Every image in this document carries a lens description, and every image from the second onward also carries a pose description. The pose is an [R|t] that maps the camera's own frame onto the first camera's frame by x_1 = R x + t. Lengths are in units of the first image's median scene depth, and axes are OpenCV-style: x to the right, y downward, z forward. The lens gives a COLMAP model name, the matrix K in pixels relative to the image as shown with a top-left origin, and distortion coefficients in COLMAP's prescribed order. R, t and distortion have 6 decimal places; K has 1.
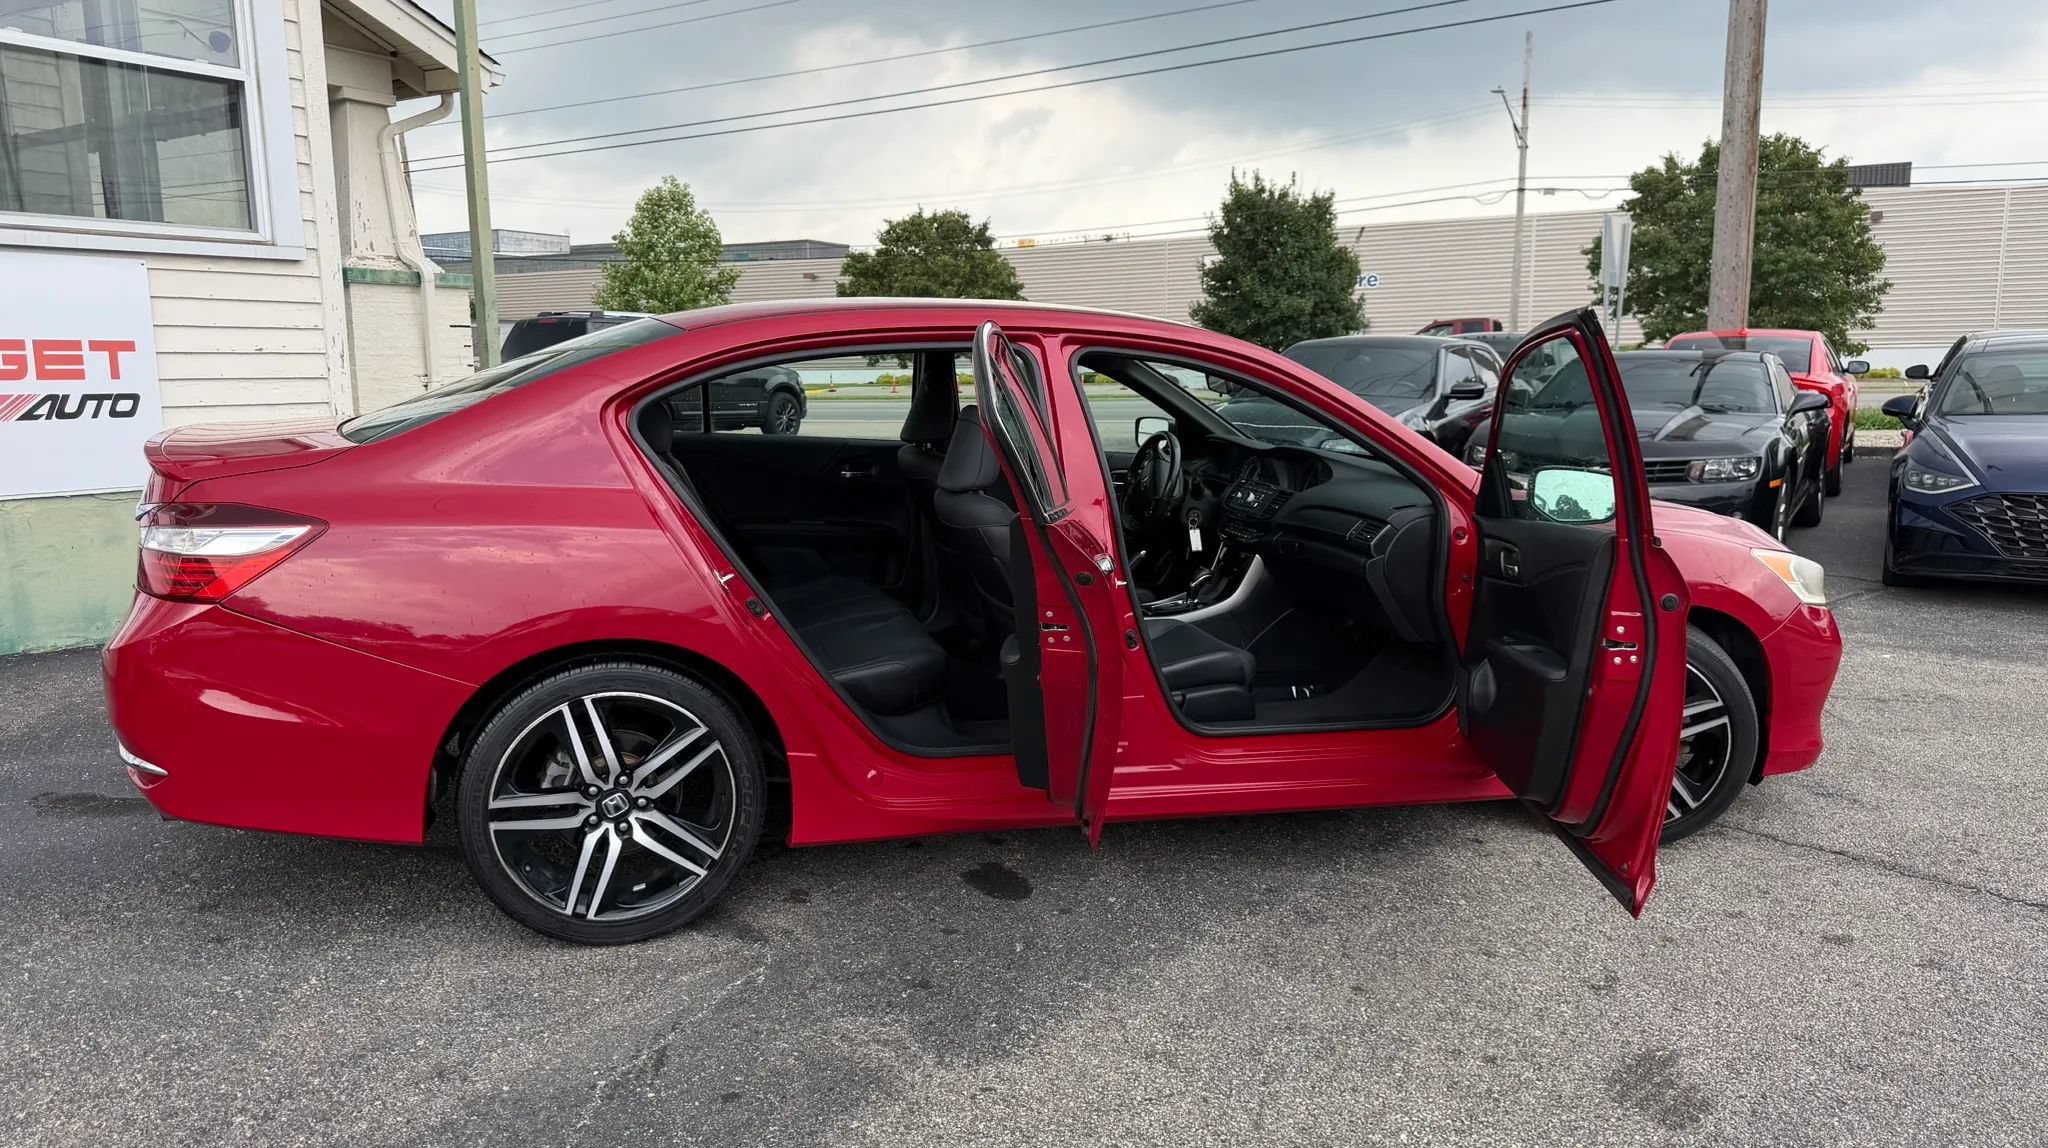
lens RADIAL K [[1533.7, 0, 1007.5], [0, 1533.7, 579.3], [0, 0, 1]] dist [0.031297, -0.059083]
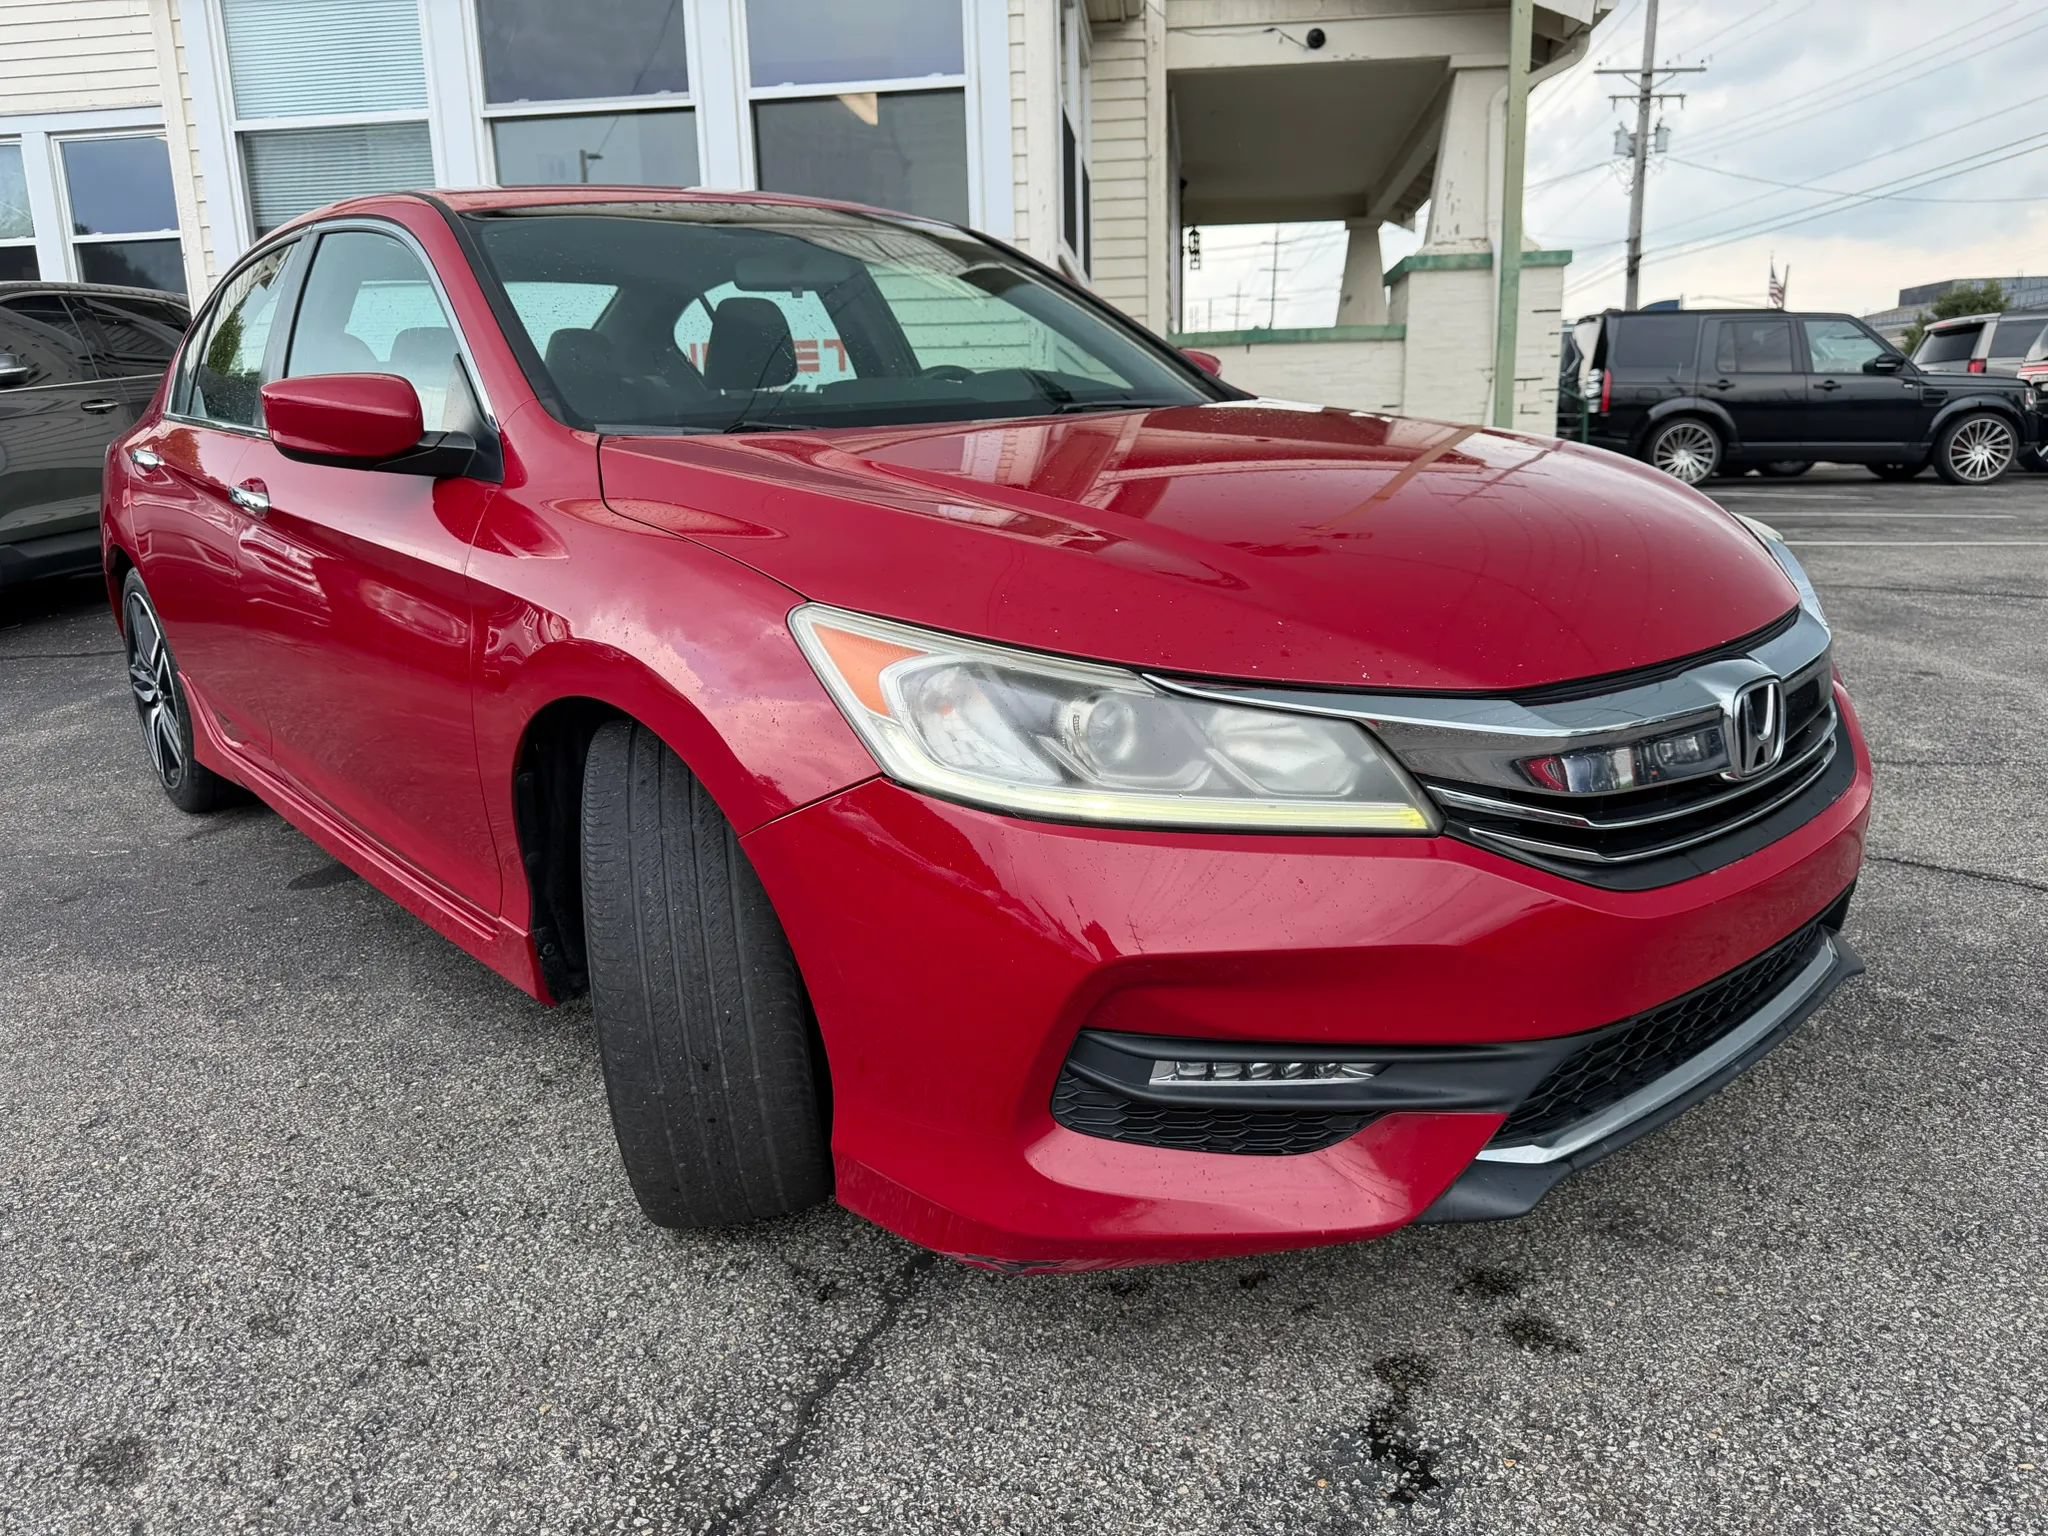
lens RADIAL K [[1505.5, 0, 996.0], [0, 1505.5, 771.1], [0, 0, 1]] dist [0.006477, -0.008298]
pose [[0.377193, 0.197581, -0.904814, 0.831759], [-0.105463, 0.979787, 0.169988, -0.046989], [0.920110, 0.031306, 0.390406, 0.896903]]
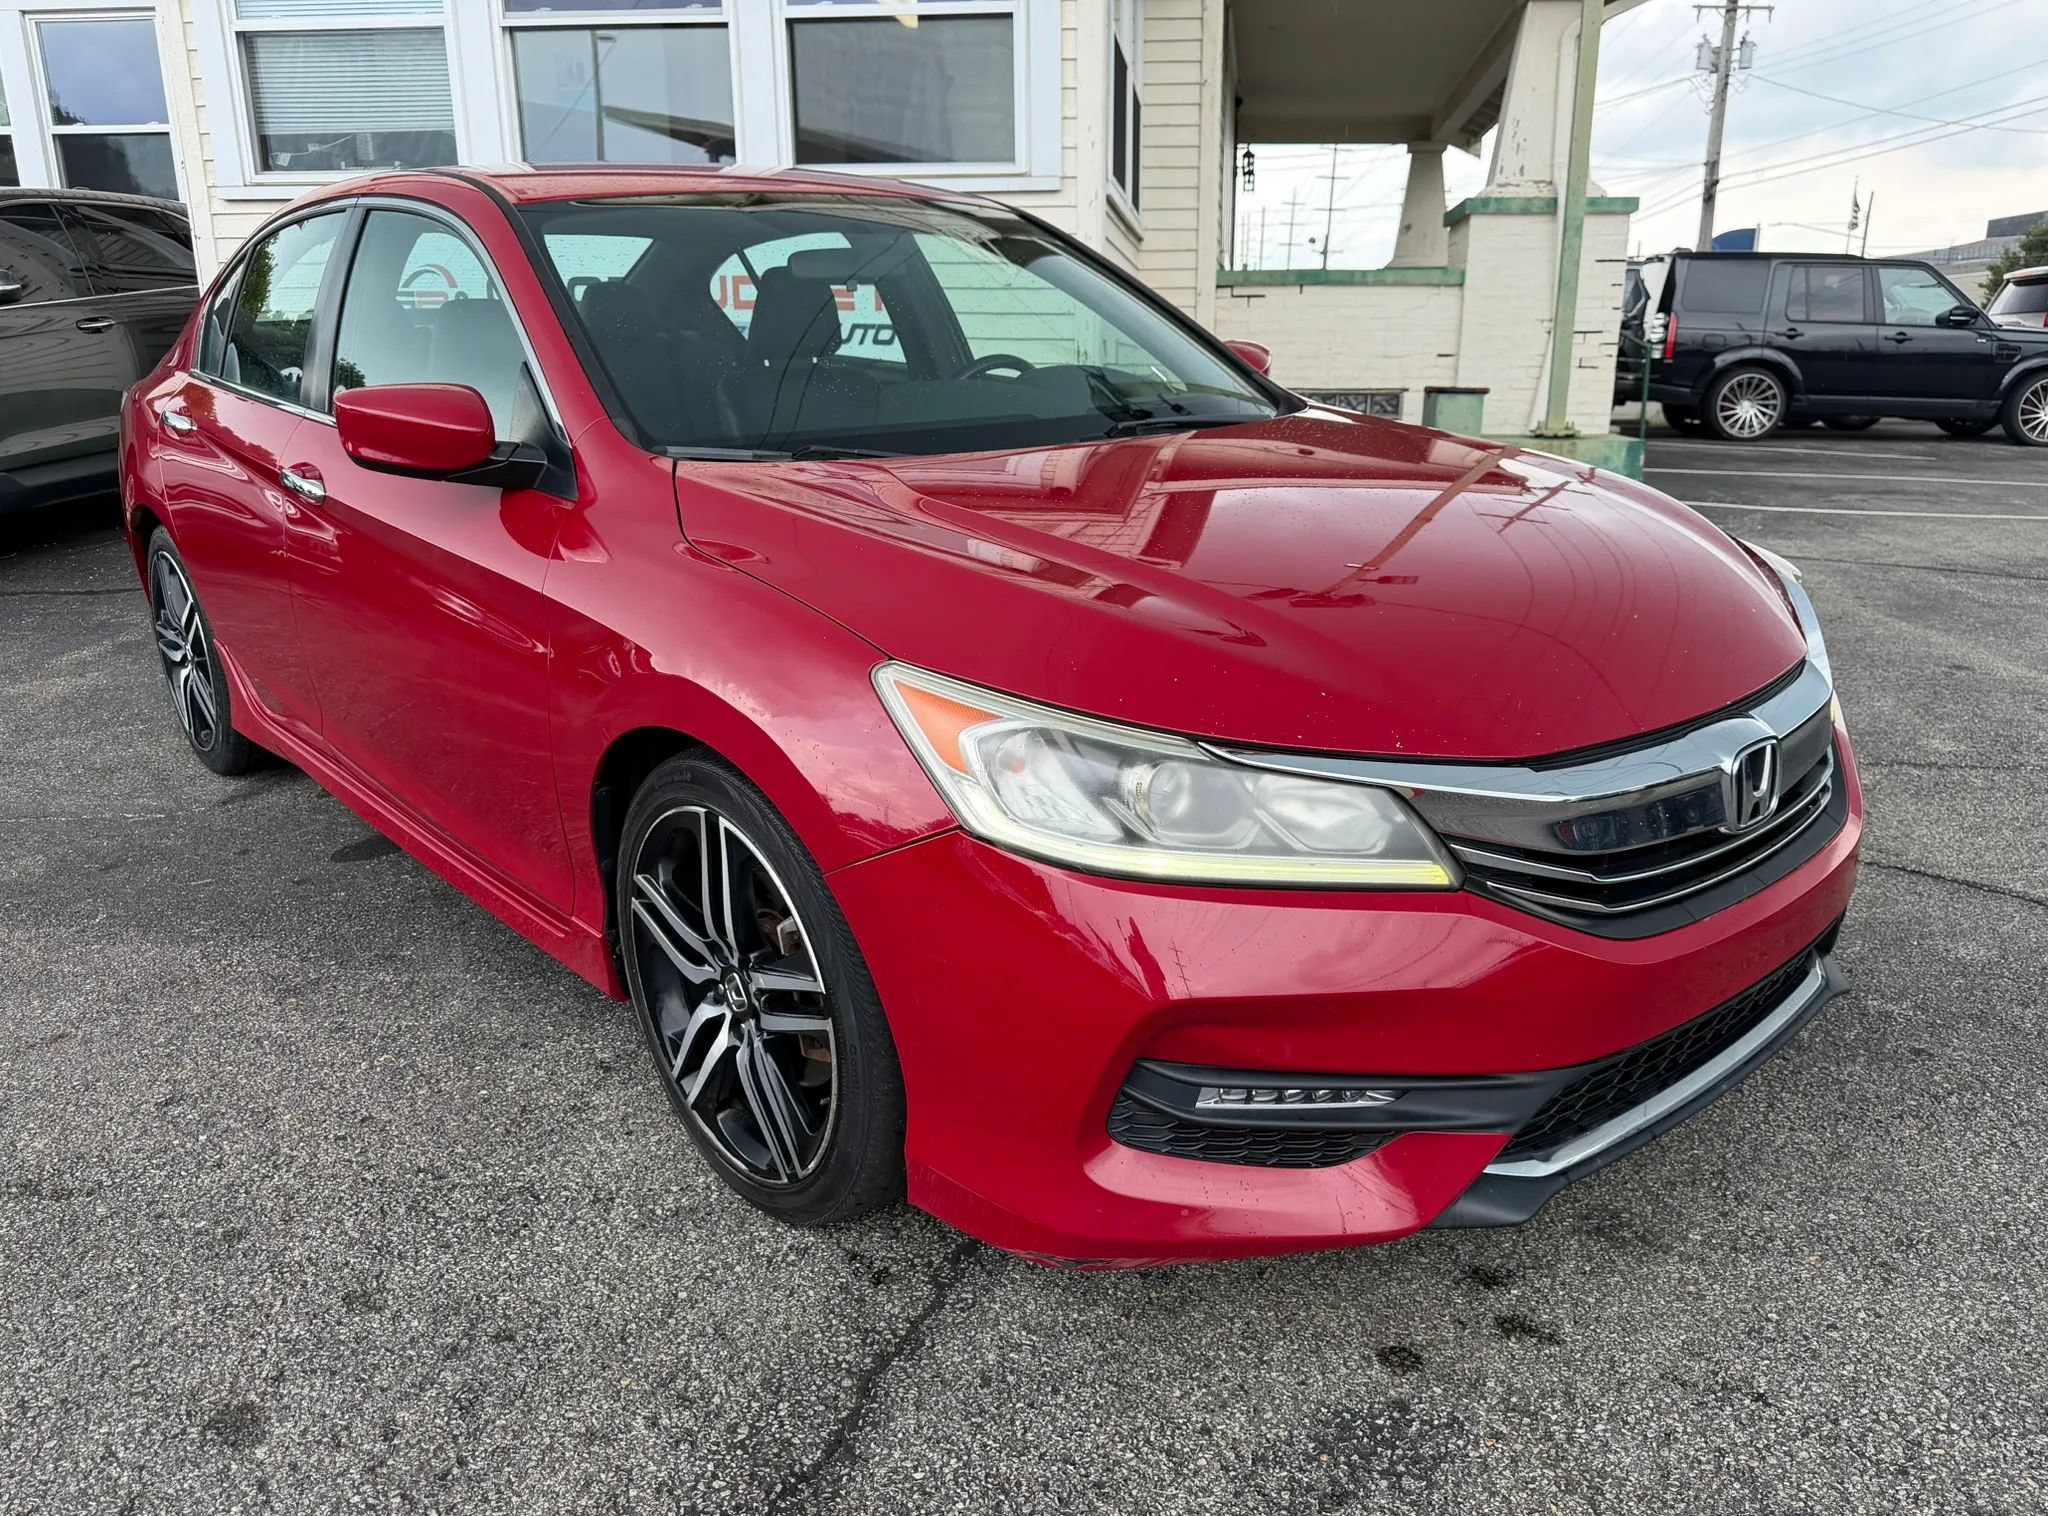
lens RADIAL K [[1573.2, 0, 1059.3], [0, 1573.2, 810.1], [0, 0, 1]] dist [0.025531, -0.034319]
pose [[0.392569, 0.265964, -0.880428, 0.867263], [-0.131029, 0.963684, 0.232691, -0.083023], [0.910341, 0.024014, 0.413161, 0.870760]]
